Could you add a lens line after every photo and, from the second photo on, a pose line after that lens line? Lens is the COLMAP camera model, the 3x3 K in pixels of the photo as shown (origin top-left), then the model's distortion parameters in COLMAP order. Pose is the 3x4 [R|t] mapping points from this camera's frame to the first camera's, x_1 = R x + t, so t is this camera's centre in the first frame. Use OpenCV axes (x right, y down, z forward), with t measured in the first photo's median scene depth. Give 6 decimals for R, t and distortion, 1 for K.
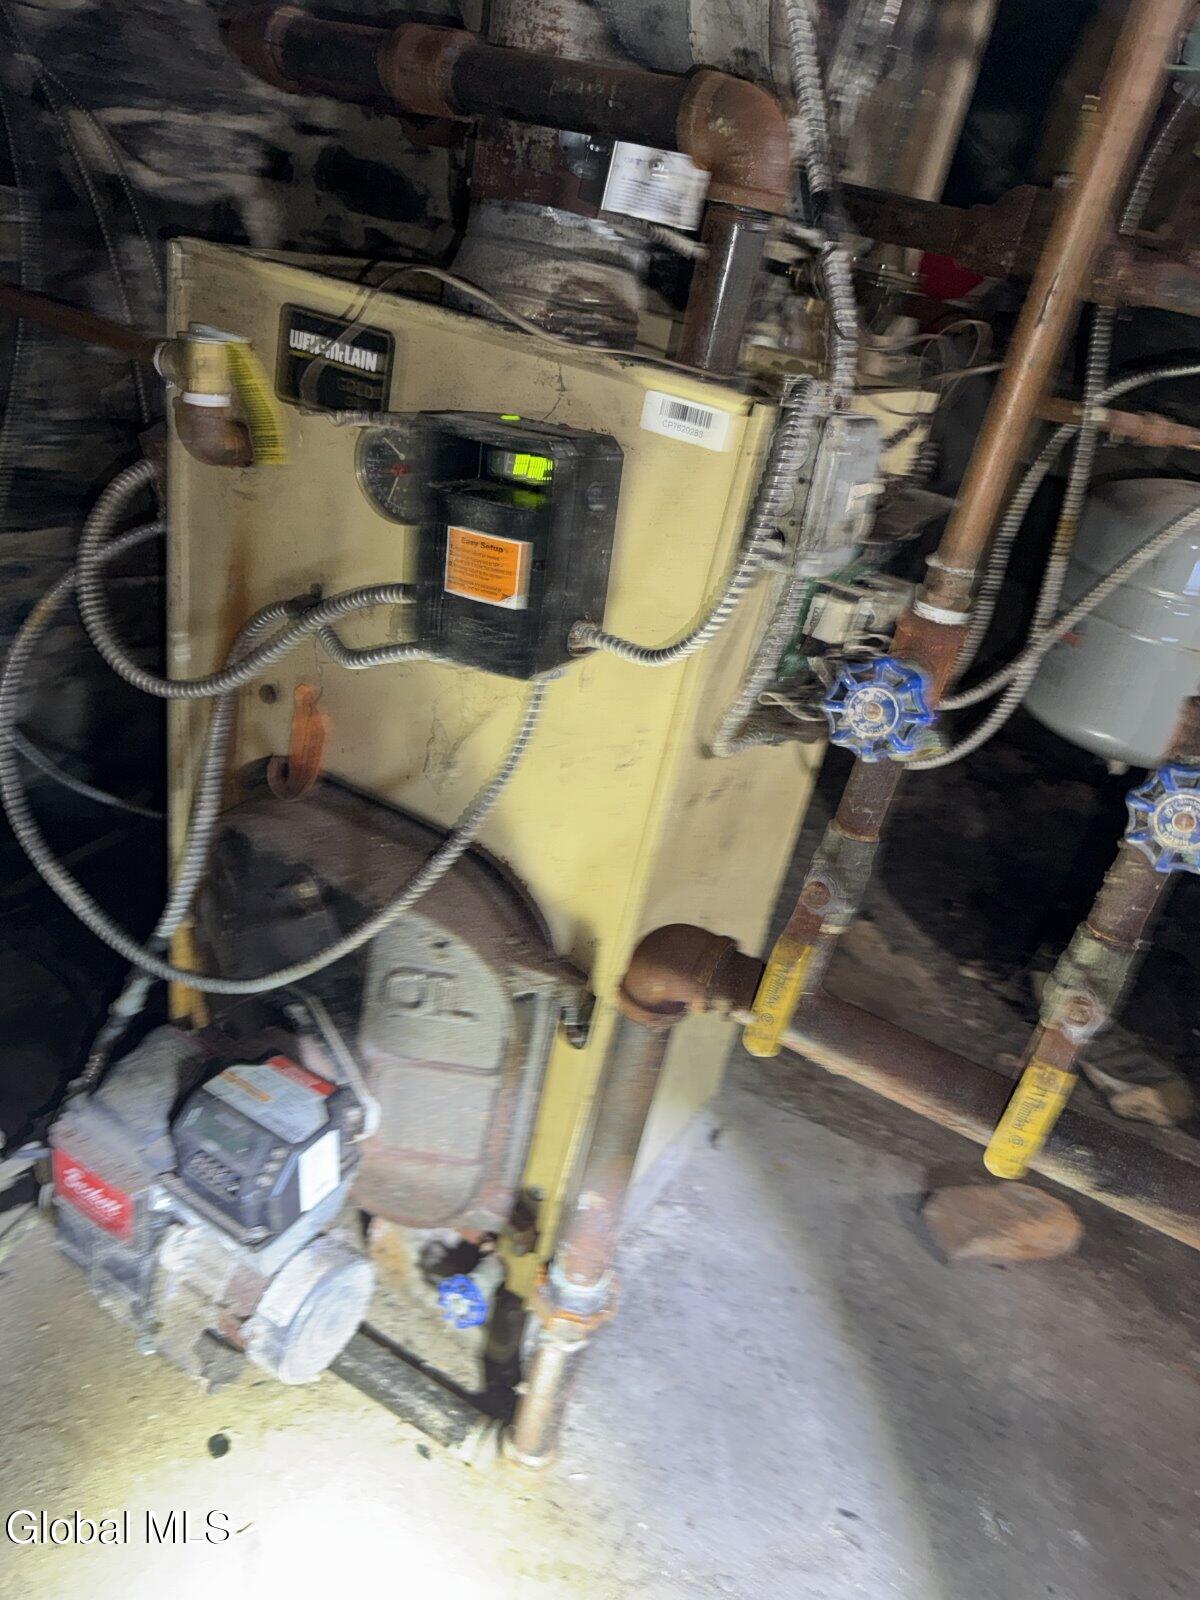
lens RADIAL K [[1151.3, 0, 603.2], [0, 1151.3, 788.3], [0, 0, 1]] dist [-0.001946, -0.008811]
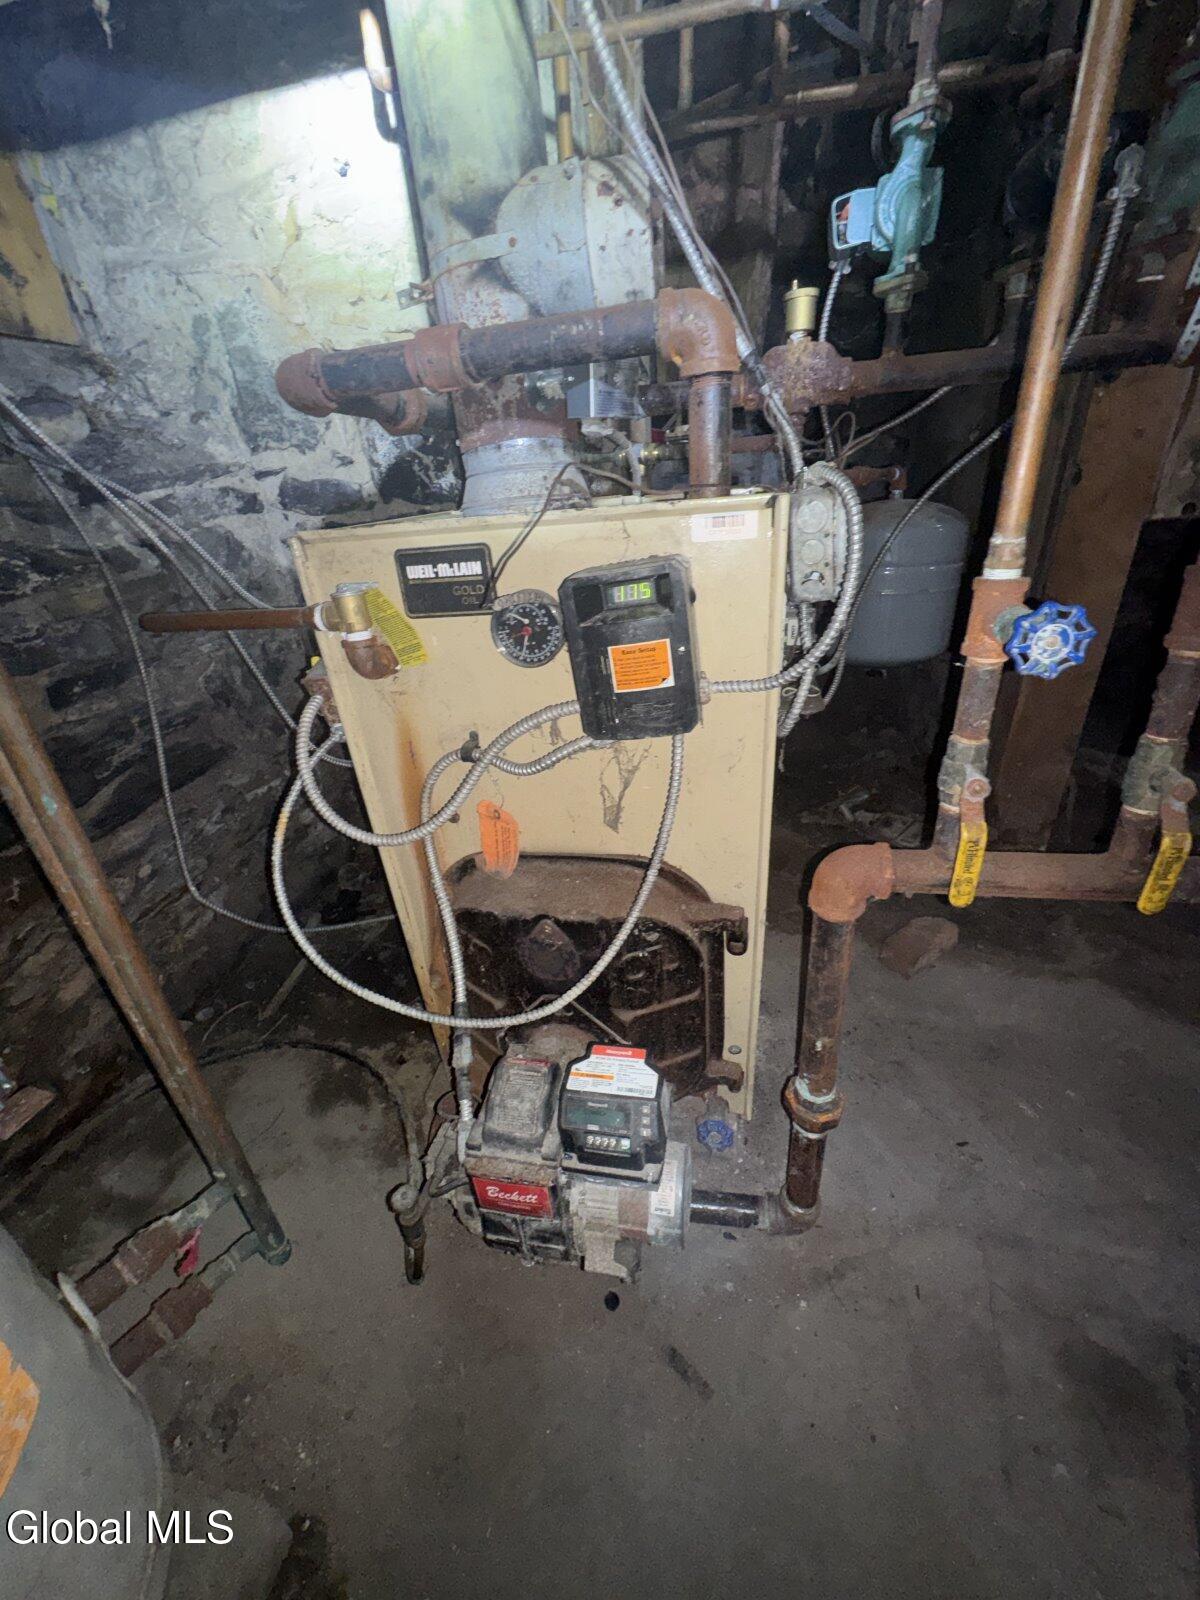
lens RADIAL K [[643.6, 0, 593.7], [0, 643.6, 787.5], [0, 0, 1]] dist [-0.001572, 0.000308]
pose [[0.912733, -0.377075, 0.157268, -0.286978], [0.378115, 0.925436, 0.024427, -0.082346], [-0.154753, 0.037170, 0.987254, 0.198806]]
